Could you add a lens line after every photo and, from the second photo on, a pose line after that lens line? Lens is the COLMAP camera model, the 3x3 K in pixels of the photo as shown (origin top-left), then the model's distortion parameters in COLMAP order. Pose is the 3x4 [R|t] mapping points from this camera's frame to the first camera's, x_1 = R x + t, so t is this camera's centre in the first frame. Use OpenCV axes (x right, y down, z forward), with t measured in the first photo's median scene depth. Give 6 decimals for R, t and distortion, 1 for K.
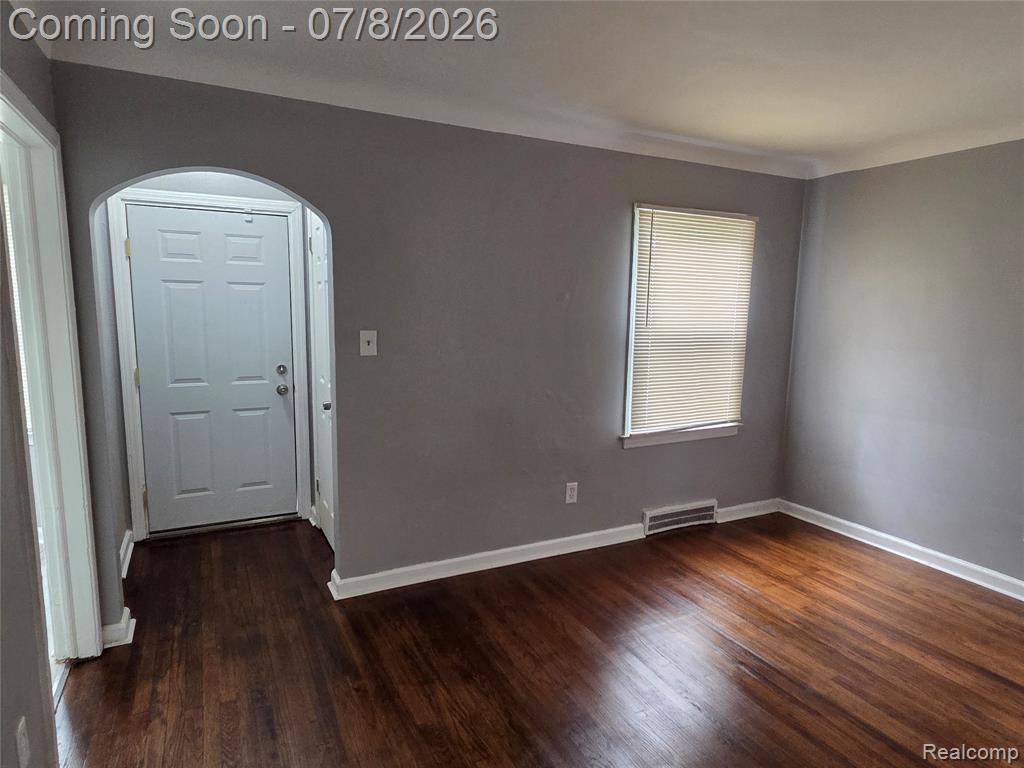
lens RADIAL K [[594.5, 0, 509.2], [0, 594.5, 383.6], [0, 0, 1]] dist [-0.001740, 0.004054]
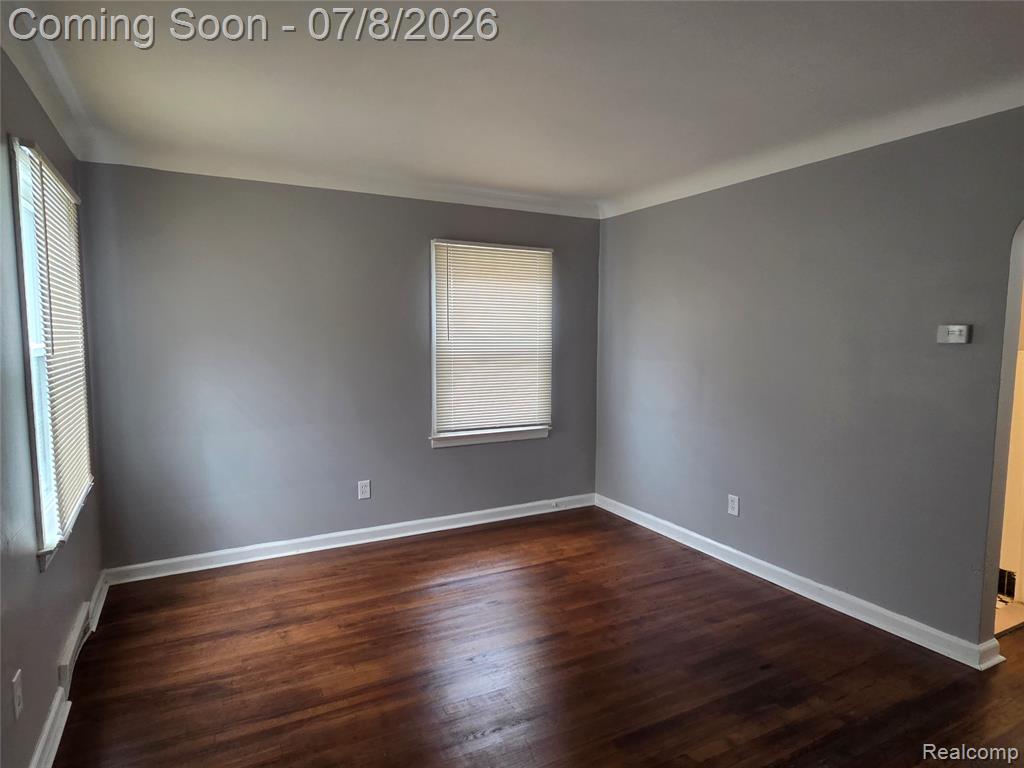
lens RADIAL K [[594.5, 0, 512.3], [0, 594.5, 386.9], [0, 0, 1]] dist [-0.001740, 0.004054]
pose [[-0.013737, -0.108601, 0.993990, -0.383105], [0.129995, 0.985453, 0.109465, -0.072533], [-0.991419, 0.130718, 0.000580, 0.581387]]
